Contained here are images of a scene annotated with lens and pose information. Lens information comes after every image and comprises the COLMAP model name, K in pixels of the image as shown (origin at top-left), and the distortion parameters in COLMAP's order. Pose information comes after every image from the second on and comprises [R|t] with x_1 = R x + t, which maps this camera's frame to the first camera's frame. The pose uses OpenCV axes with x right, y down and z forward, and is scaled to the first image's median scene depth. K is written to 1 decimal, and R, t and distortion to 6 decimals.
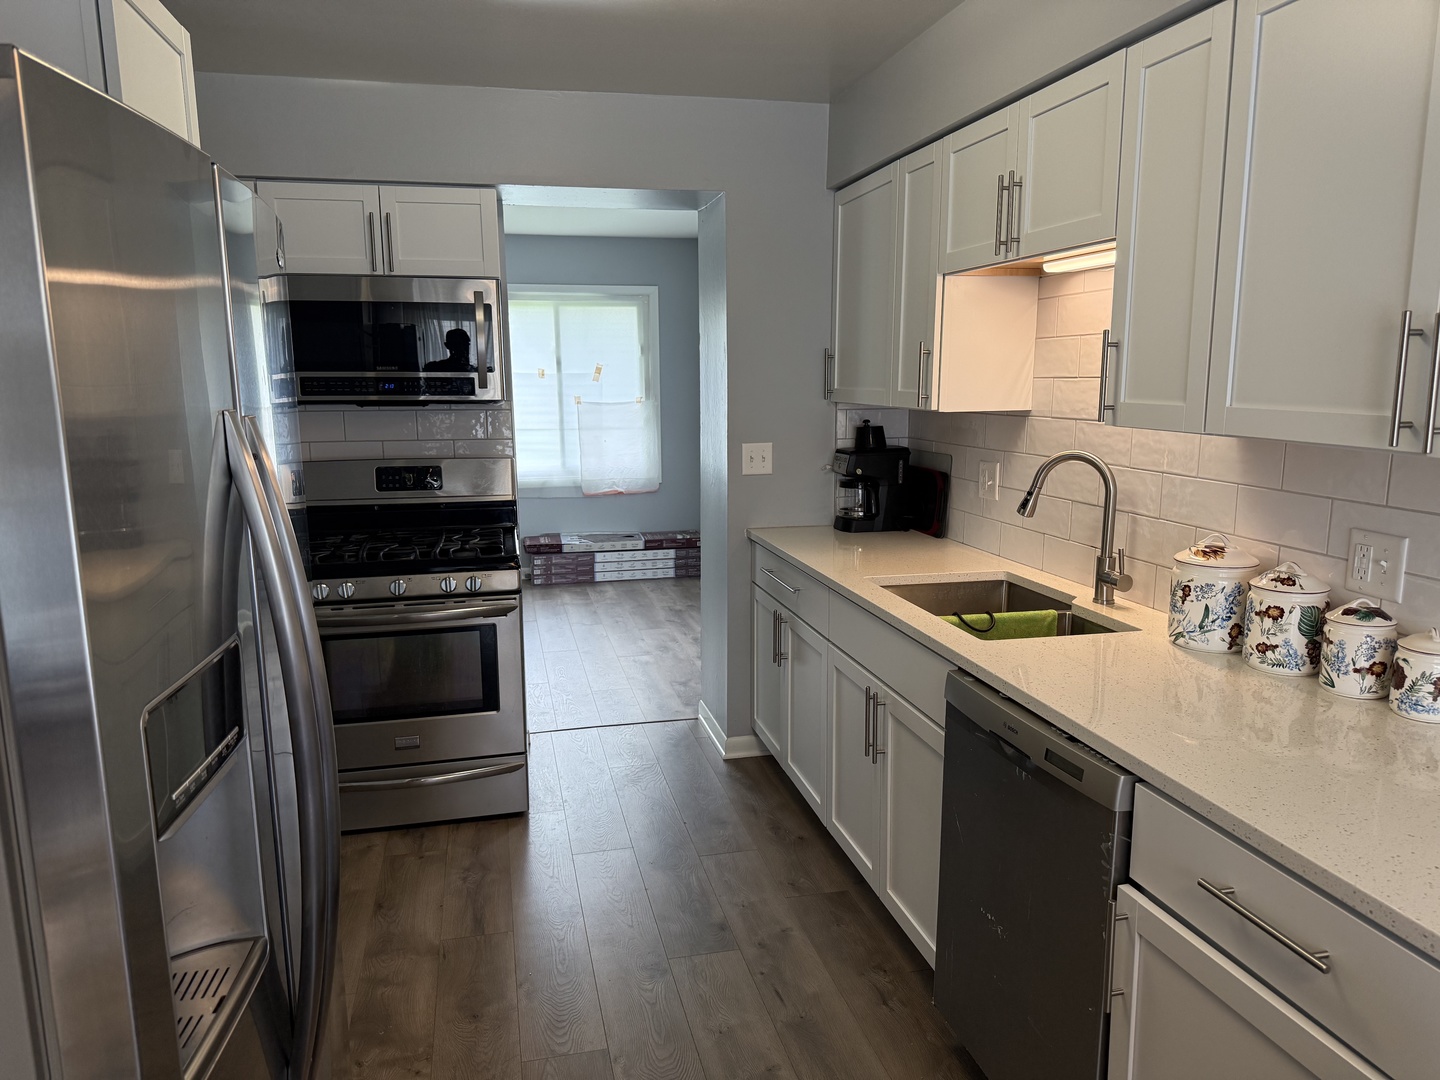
lens RADIAL K [[1011.0, 0, 722.4], [0, 1011.0, 540.7], [0, 0, 1]] dist [0.094260, -0.131320]
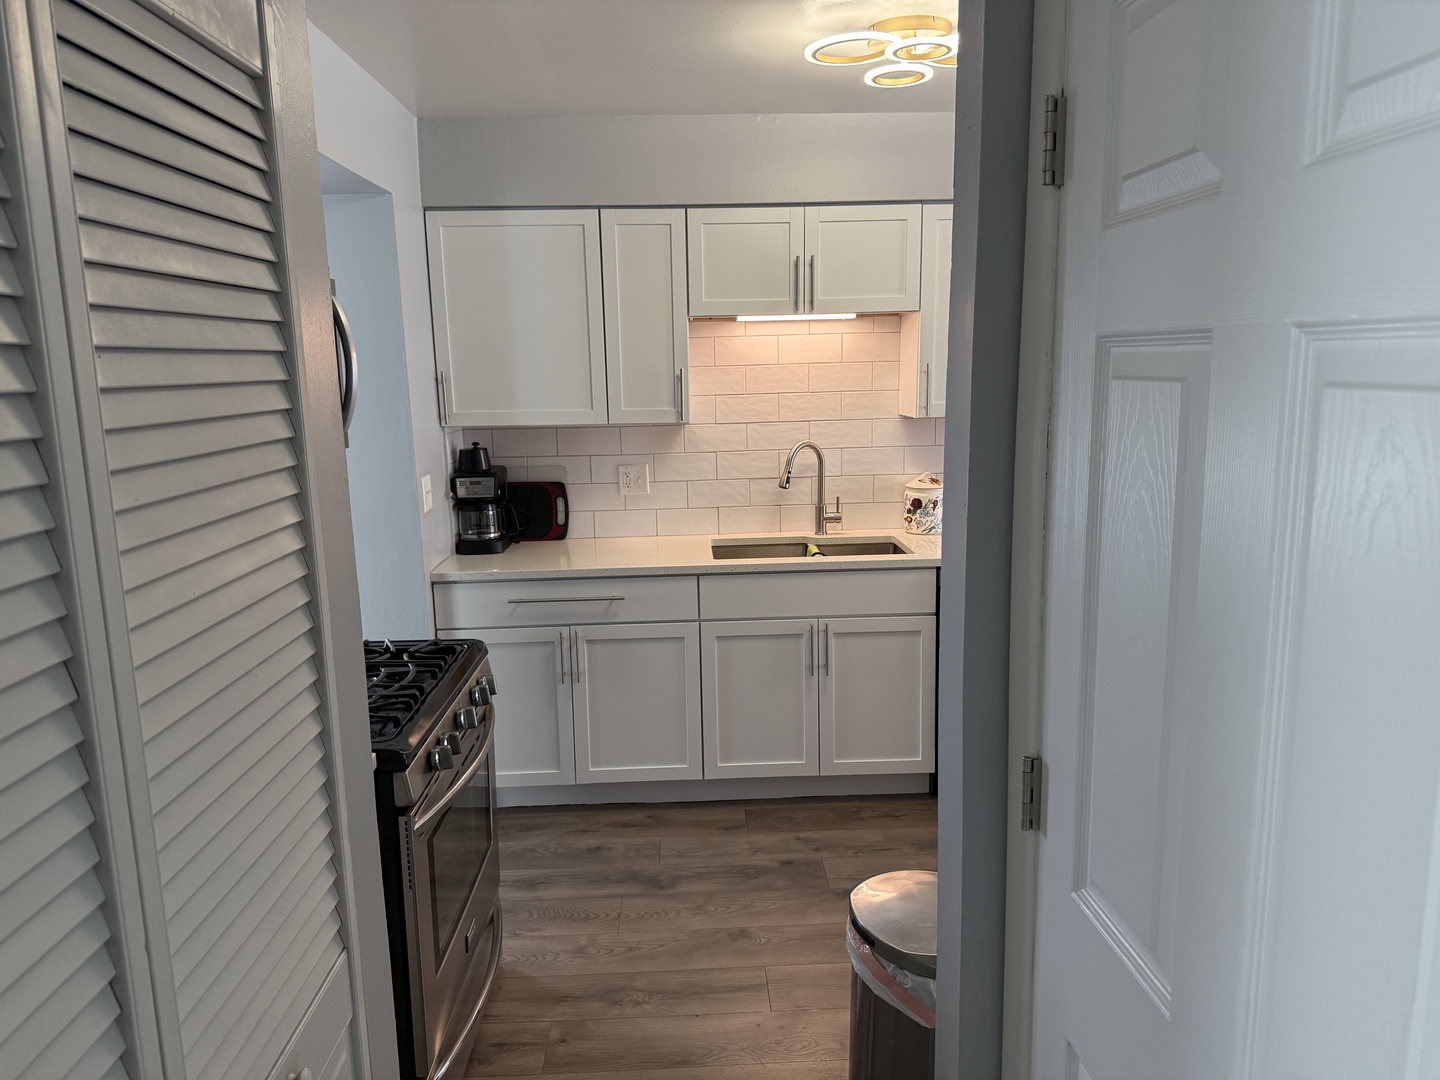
lens RADIAL K [[1011.0, 0, 722.4], [0, 1011.0, 540.7], [0, 0, 1]] dist [0.094260, -0.131320]
pose [[0.185672, -0.167448, 0.968239, -1.140894], [0.182167, 0.974157, 0.133539, -0.162416], [-0.965578, 0.151587, 0.211377, 0.799412]]
